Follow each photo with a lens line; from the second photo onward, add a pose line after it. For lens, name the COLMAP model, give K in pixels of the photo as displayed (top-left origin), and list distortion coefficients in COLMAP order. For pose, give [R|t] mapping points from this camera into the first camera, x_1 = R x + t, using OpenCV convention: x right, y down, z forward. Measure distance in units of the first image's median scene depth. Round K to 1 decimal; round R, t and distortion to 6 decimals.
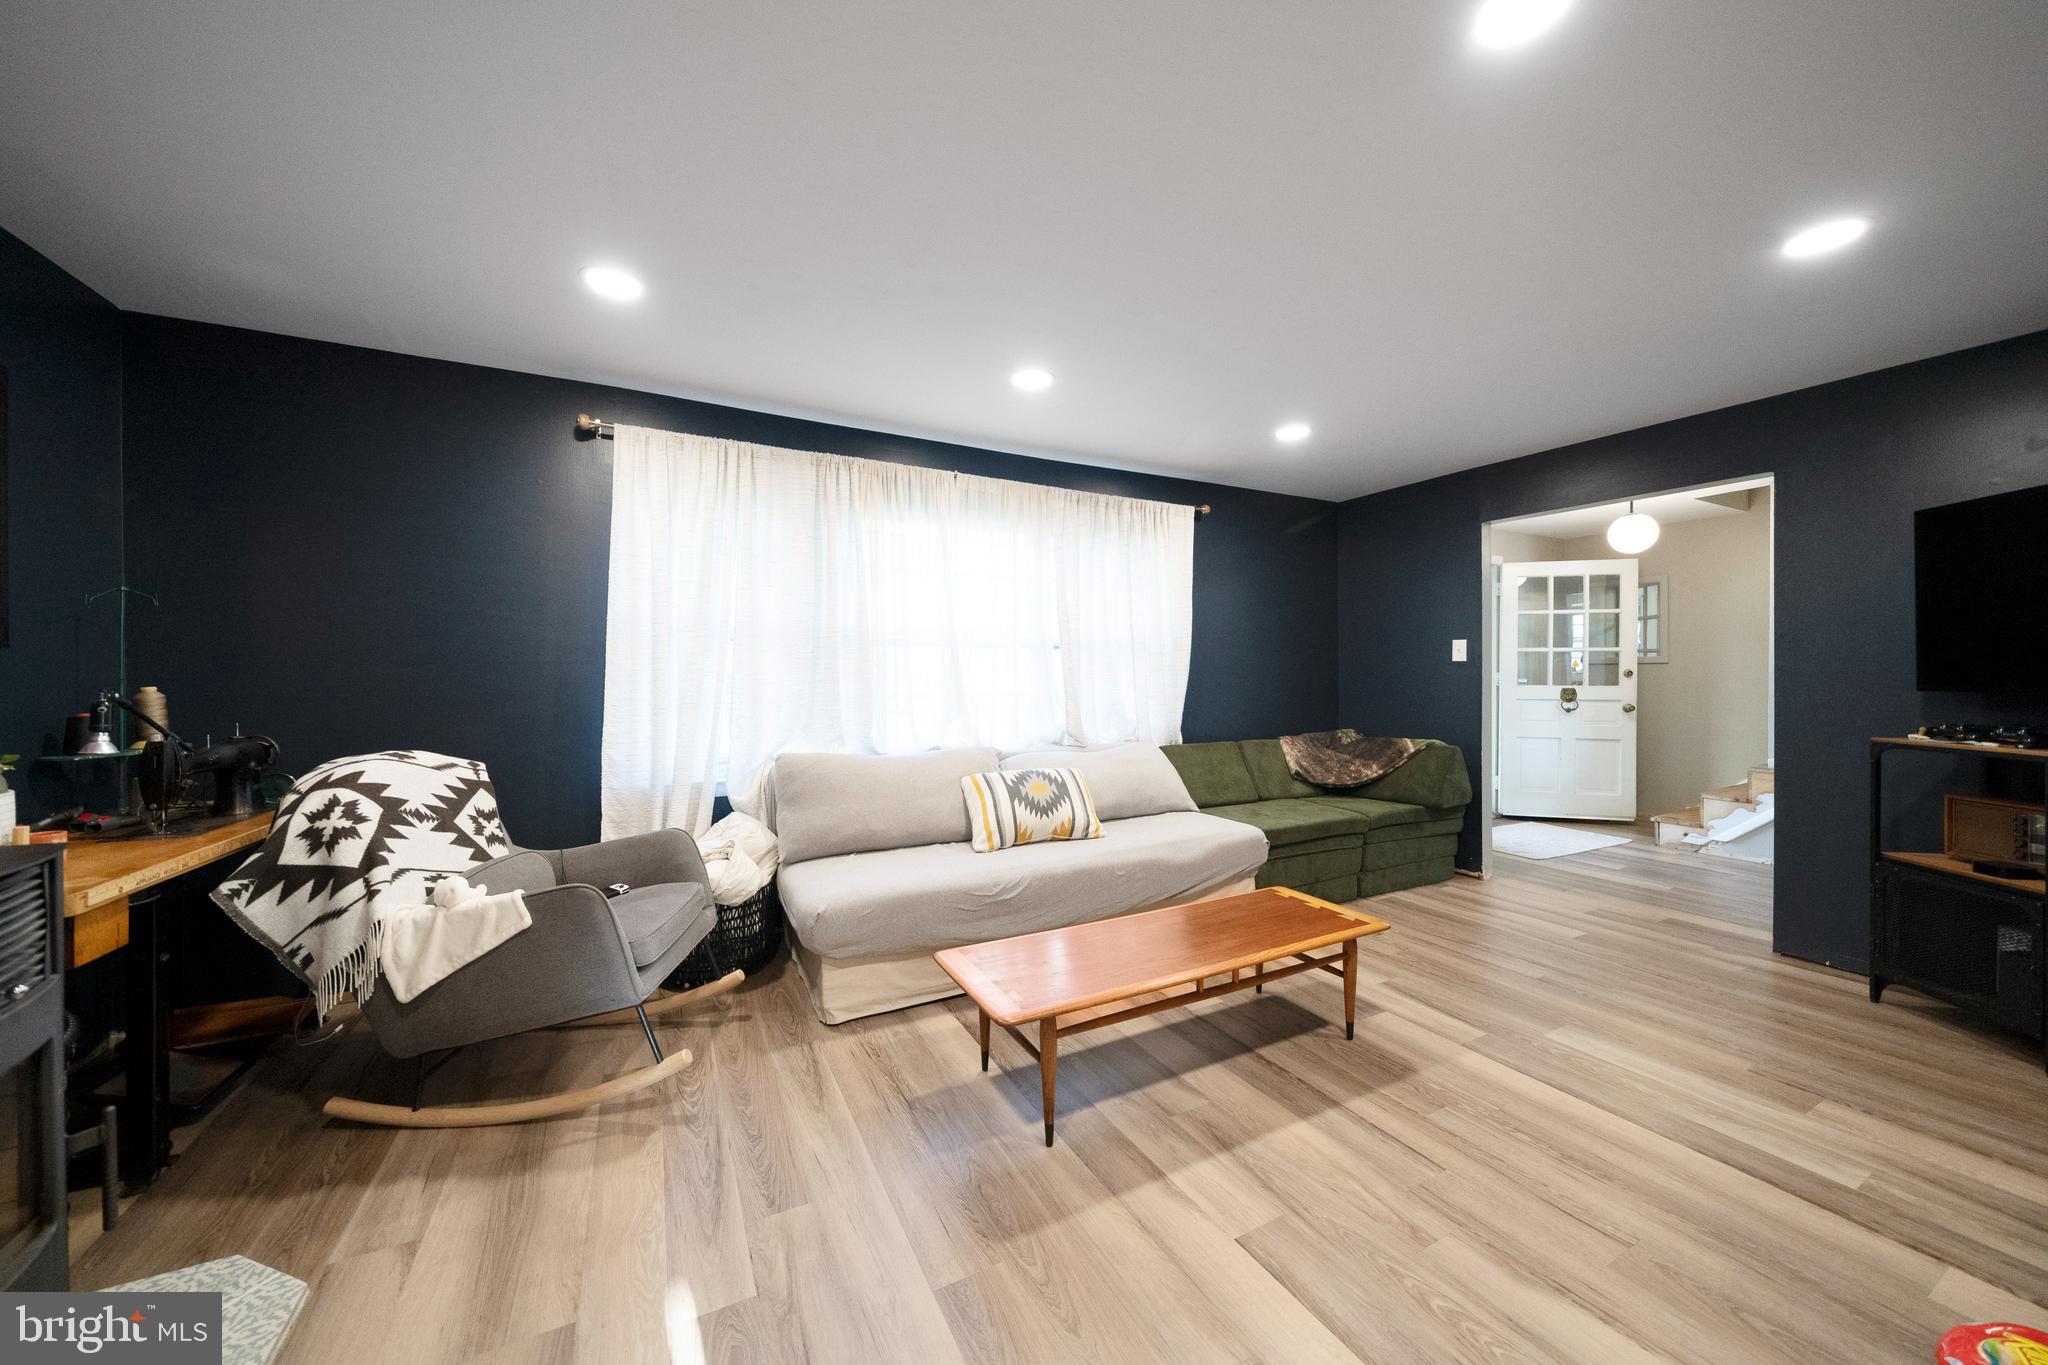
lens RADIAL K [[719.4, 0, 1018.1], [0, 719.4, 679.8], [0, 0, 1]] dist [-0.006506, 0.000087]
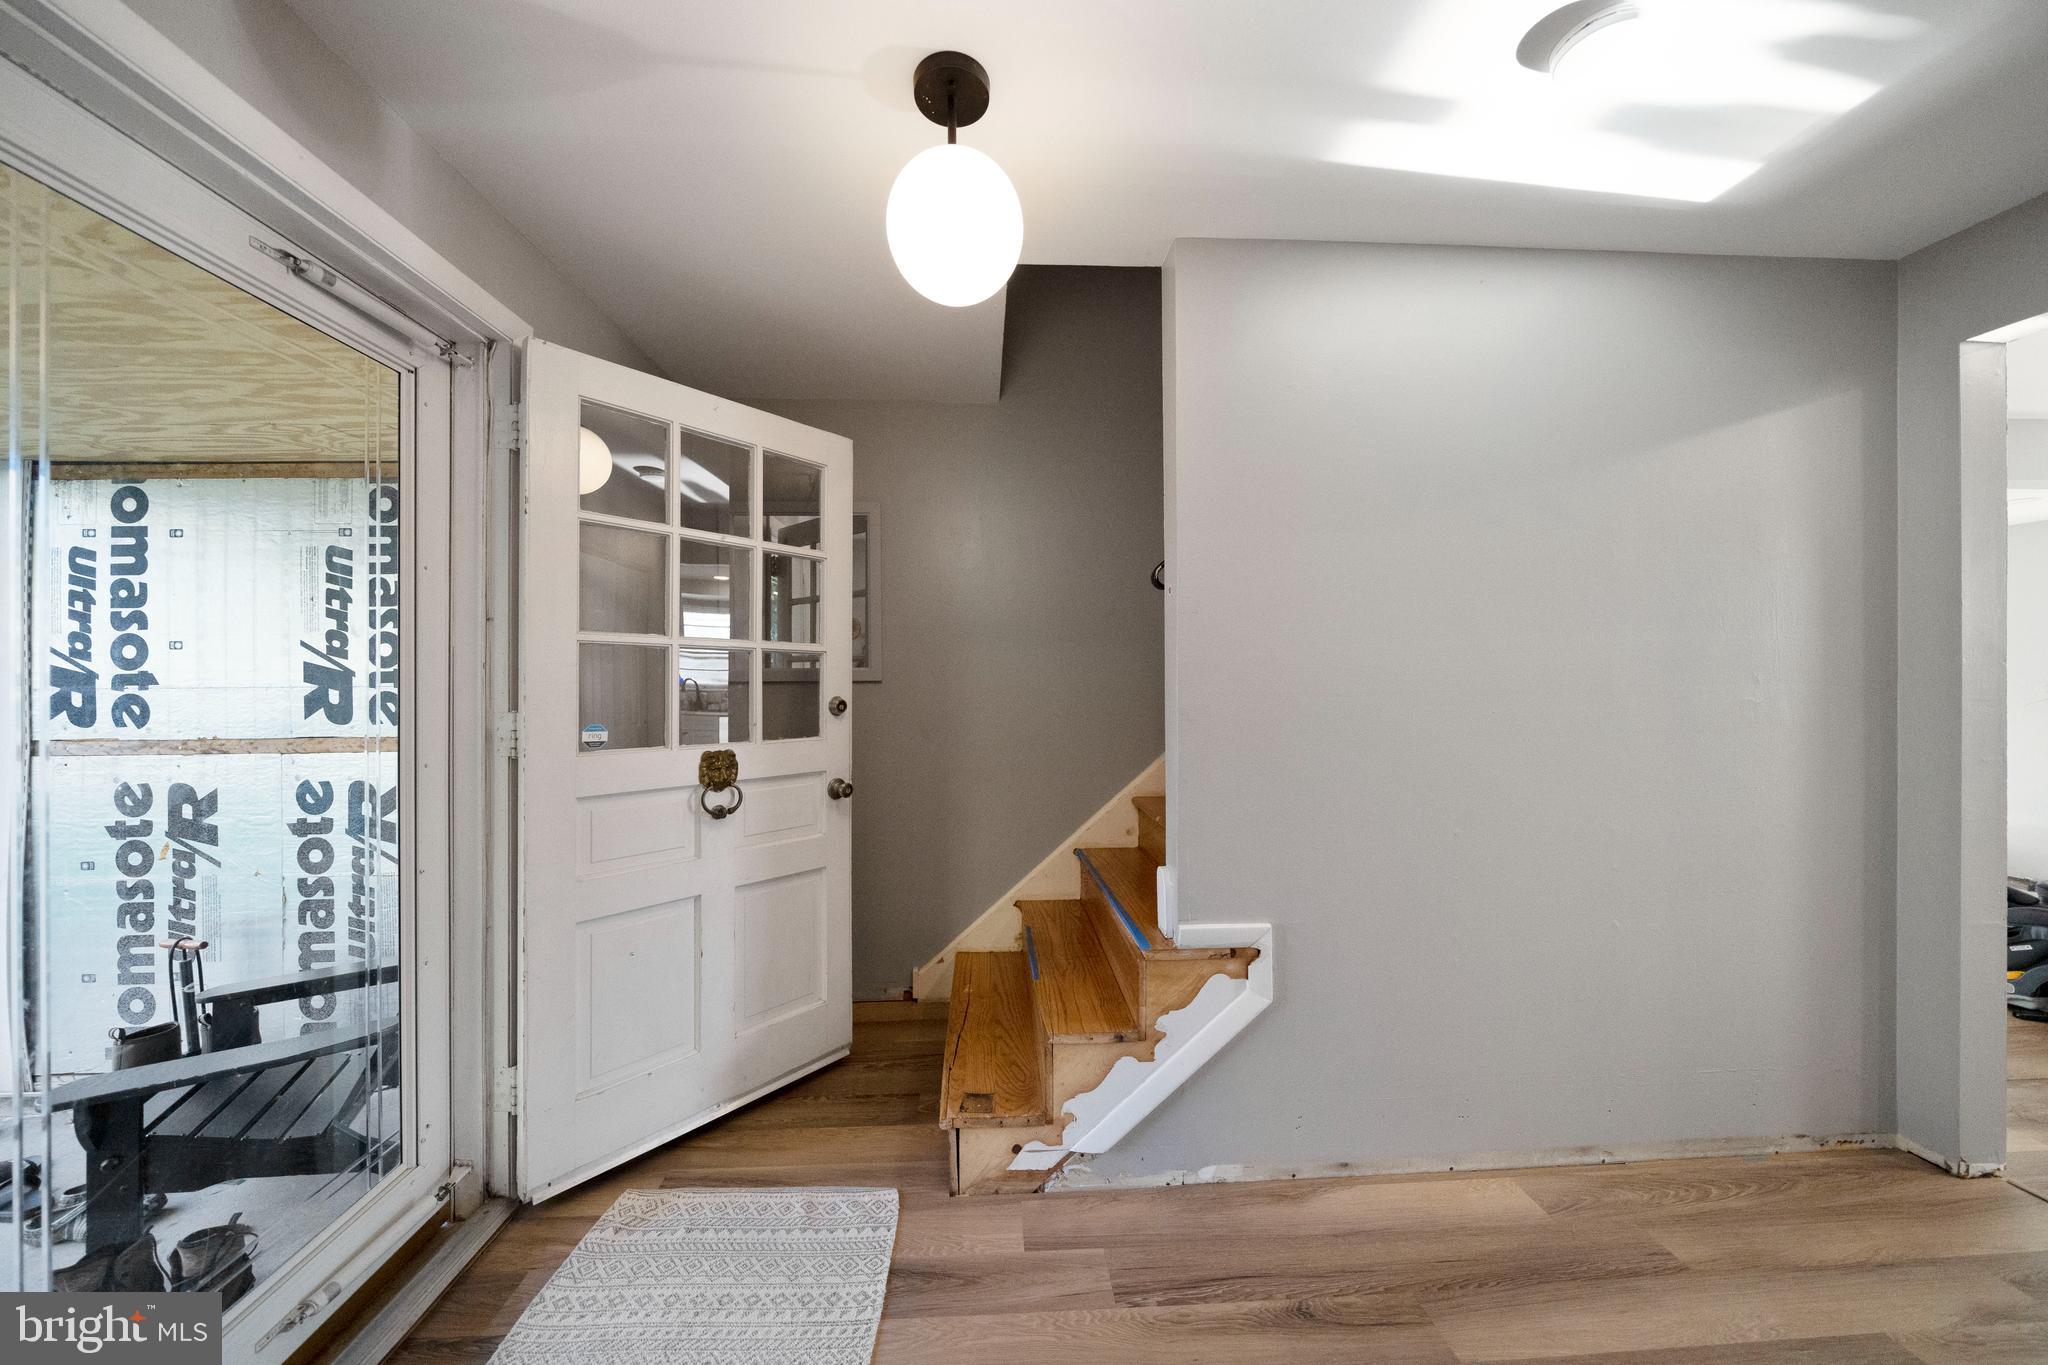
lens RADIAL K [[719.4, 0, 1018.1], [0, 719.4, 679.8], [0, 0, 1]] dist [-0.006506, 0.000087]
pose [[0.423241, 0.003404, 0.906011, 0.512283], [0.007410, 0.999946, -0.007218, -0.020321], [-0.905987, 0.009769, 0.423193, 0.720327]]
